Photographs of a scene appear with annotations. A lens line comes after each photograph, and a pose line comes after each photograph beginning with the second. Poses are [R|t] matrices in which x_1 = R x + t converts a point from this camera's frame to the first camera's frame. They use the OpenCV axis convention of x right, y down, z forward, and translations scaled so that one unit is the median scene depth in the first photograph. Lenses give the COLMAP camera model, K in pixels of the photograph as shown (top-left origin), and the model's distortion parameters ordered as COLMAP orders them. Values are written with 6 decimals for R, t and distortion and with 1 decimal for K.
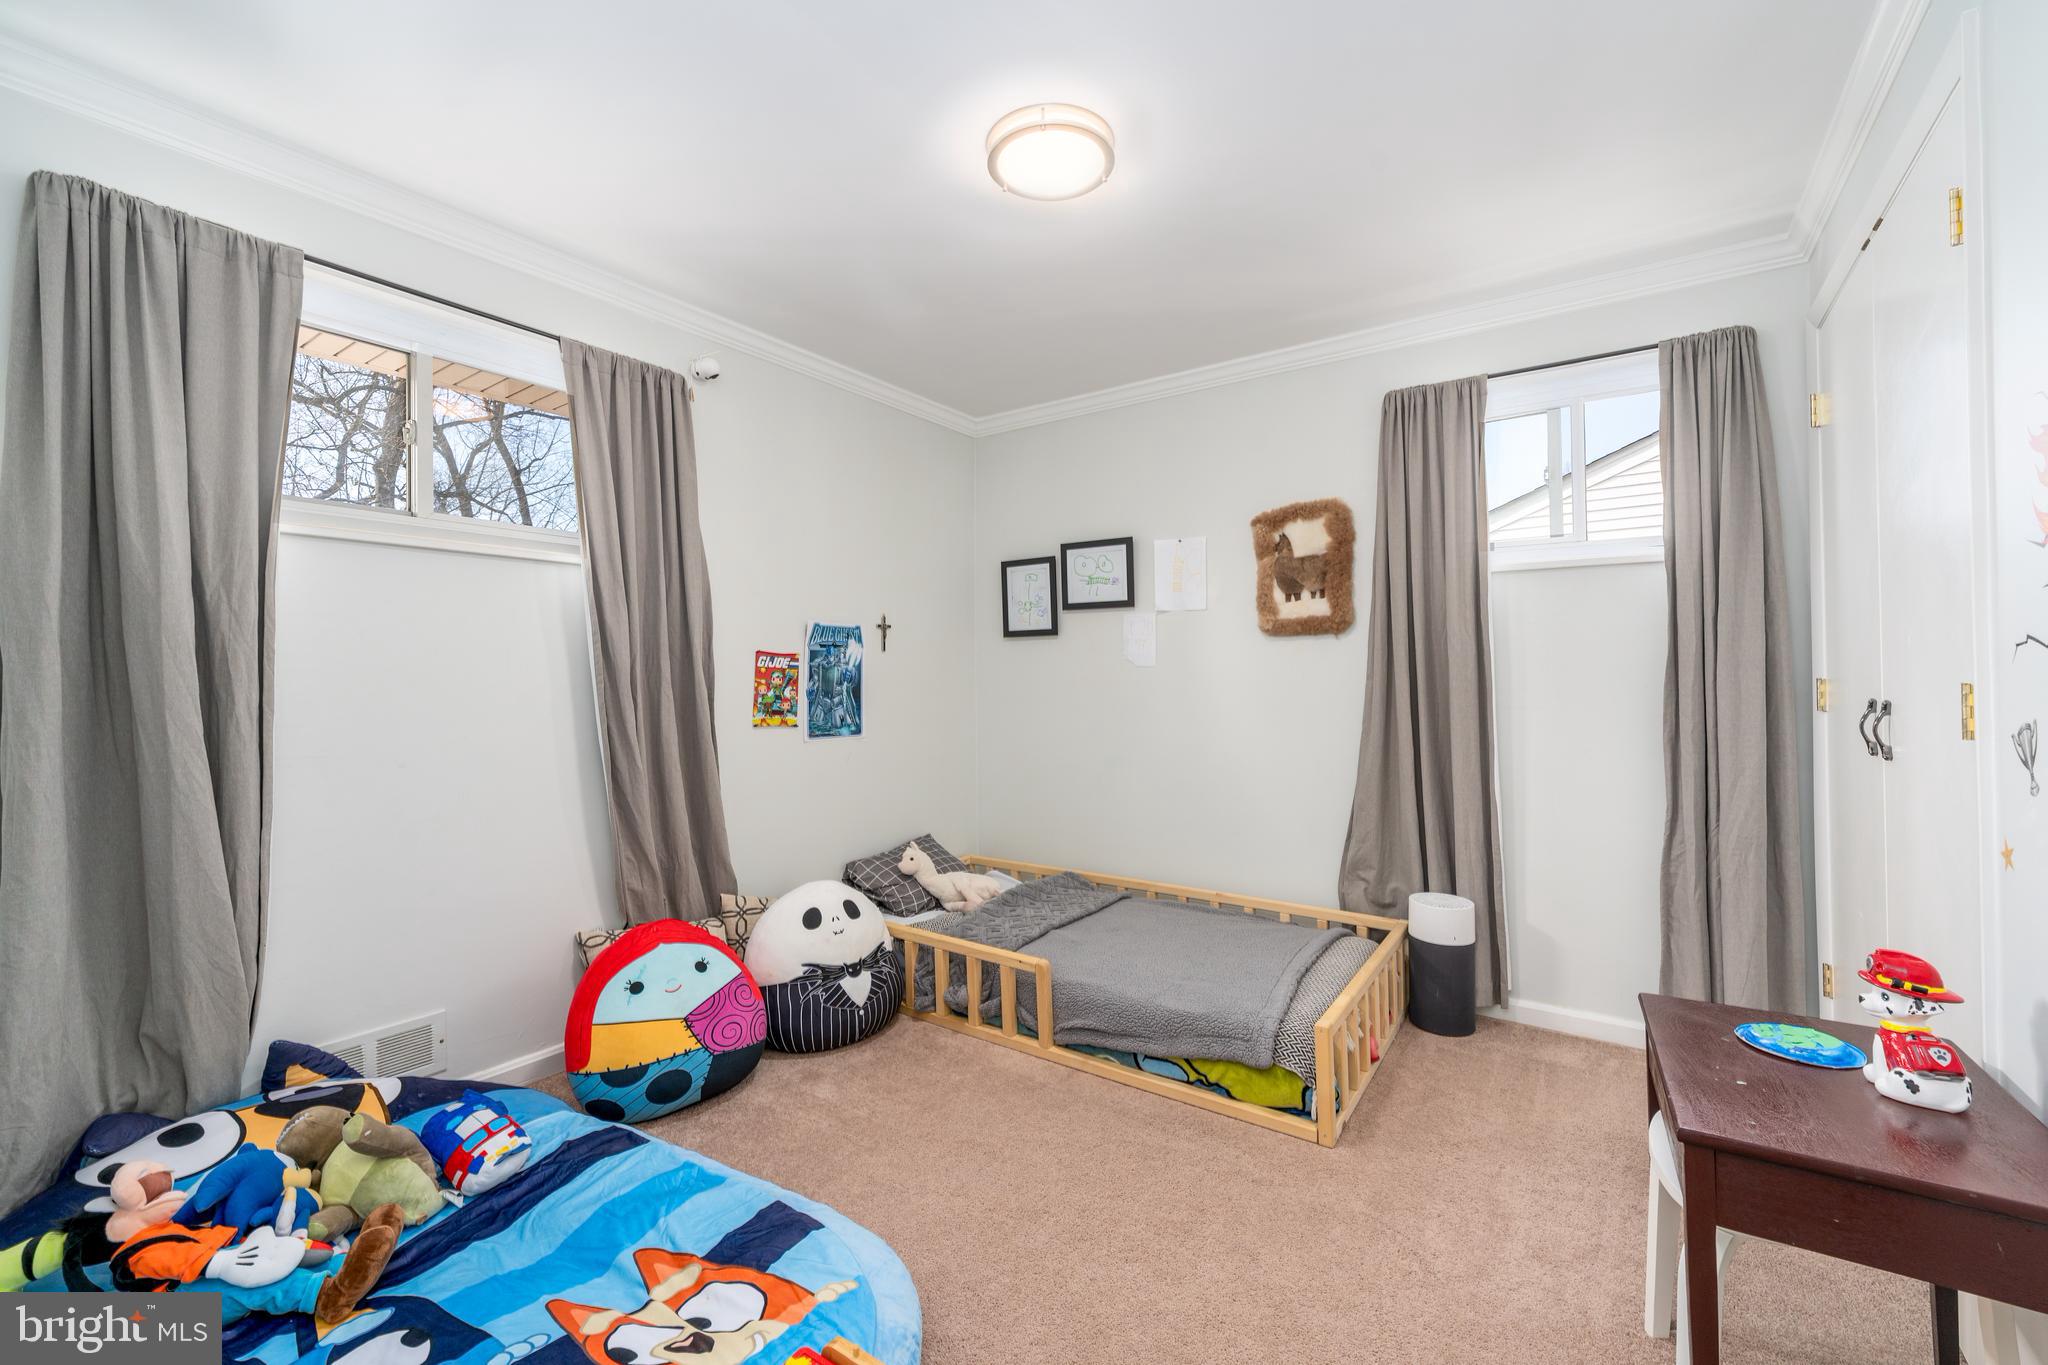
lens RADIAL K [[840.8, 0, 1018.9], [0, 840.8, 662.4], [0, 0, 1]] dist [0.000559, -0.000414]
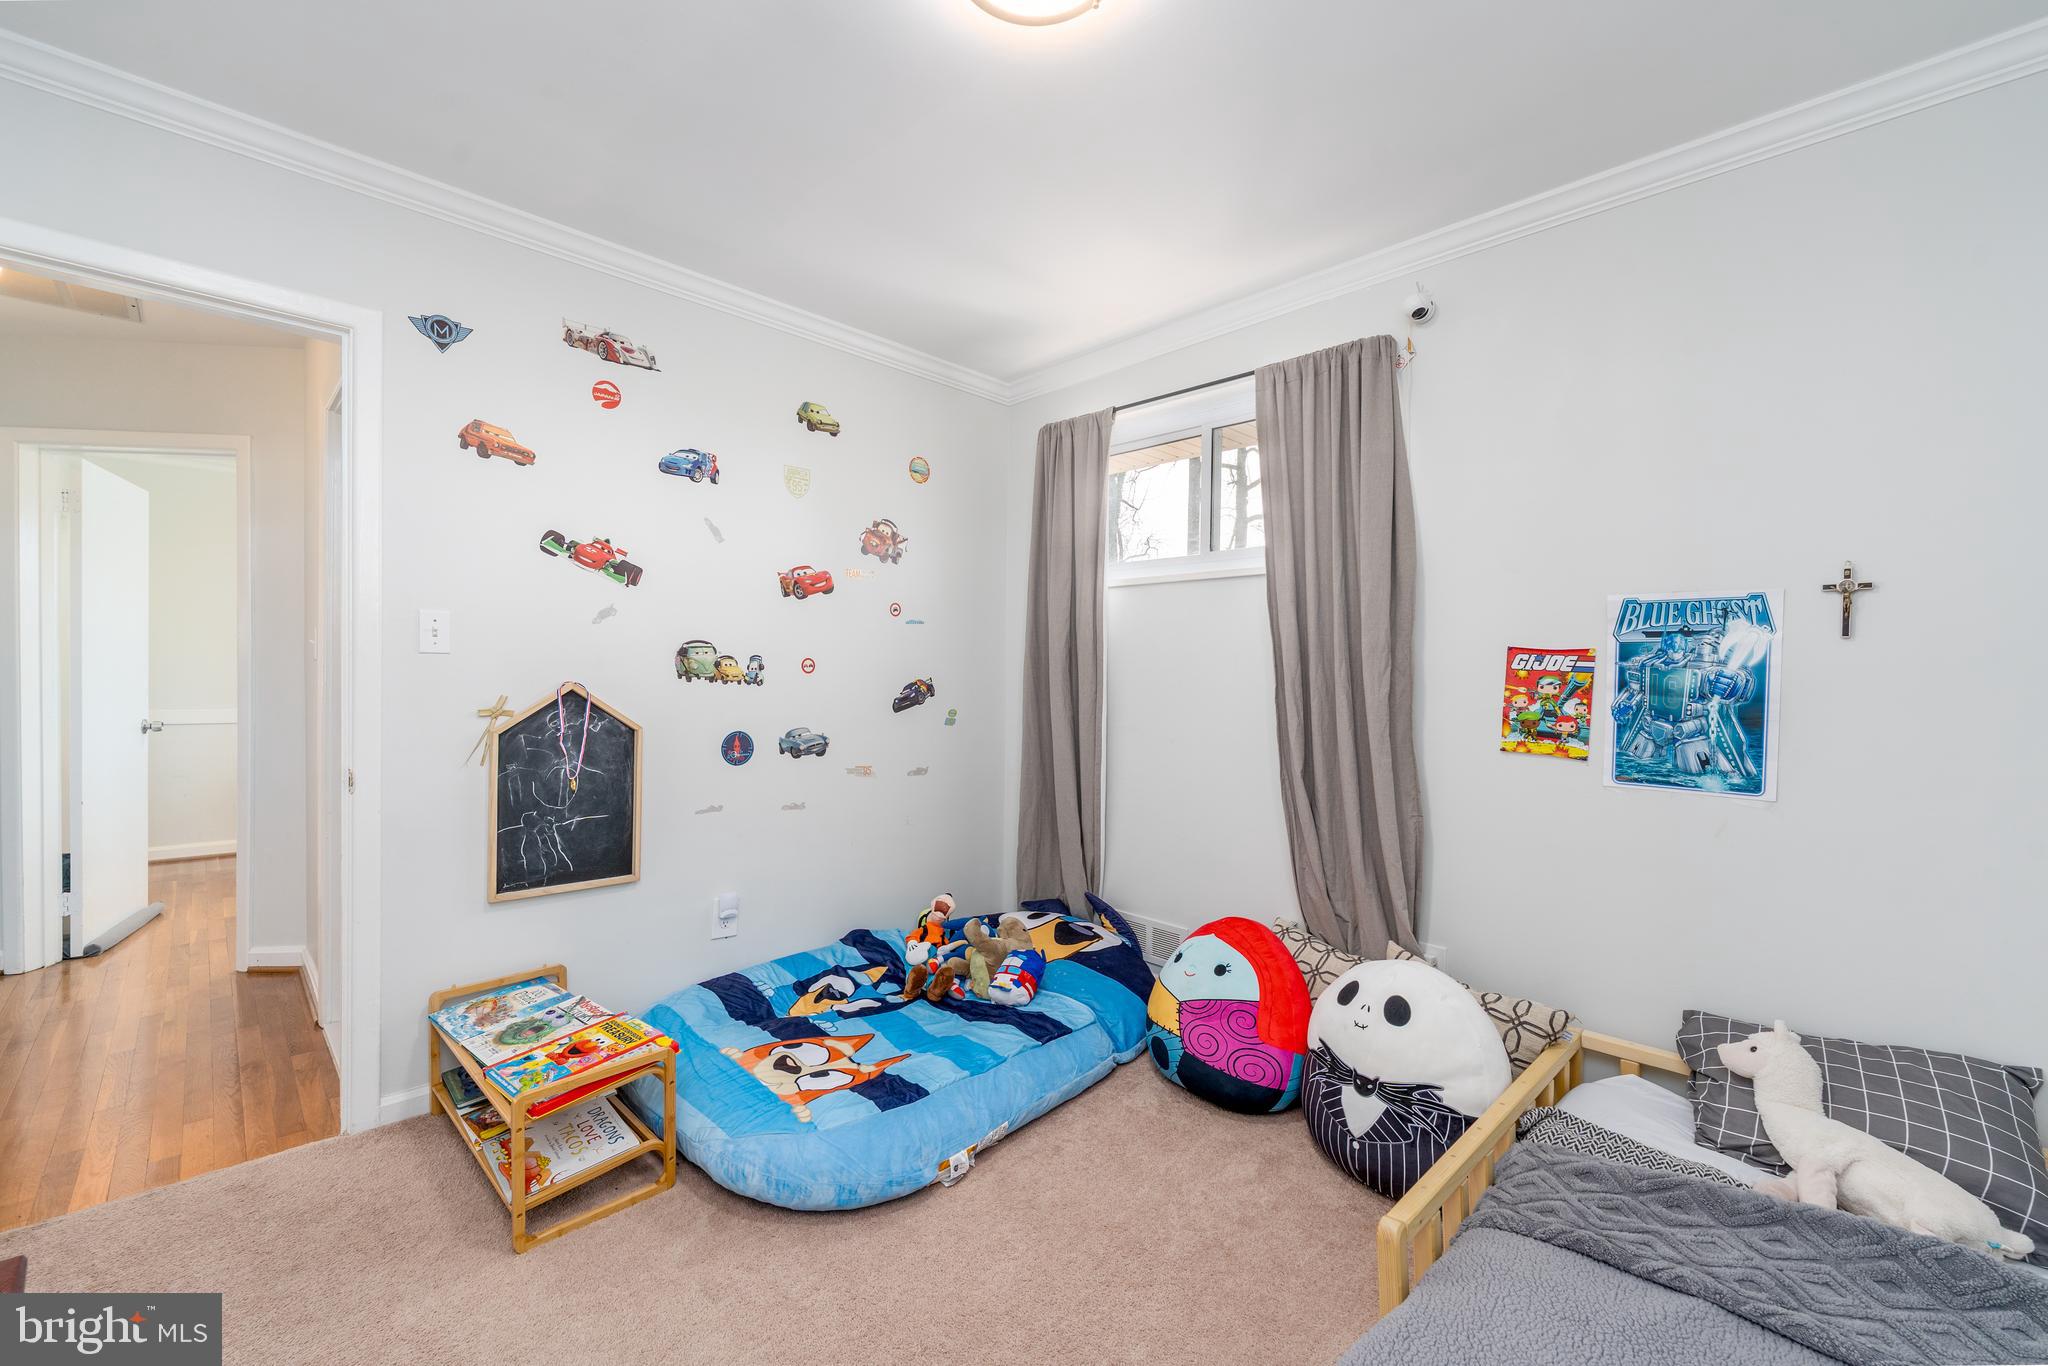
lens RADIAL K [[840.8, 0, 1018.3], [0, 840.8, 692.2], [0, 0, 1]] dist [0.000559, -0.000414]
pose [[-0.176591, 0.020353, -0.984074, 0.460972], [0.000163, 0.999787, 0.020648, 0.009575], [0.984284, 0.003486, -0.176557, 0.683603]]
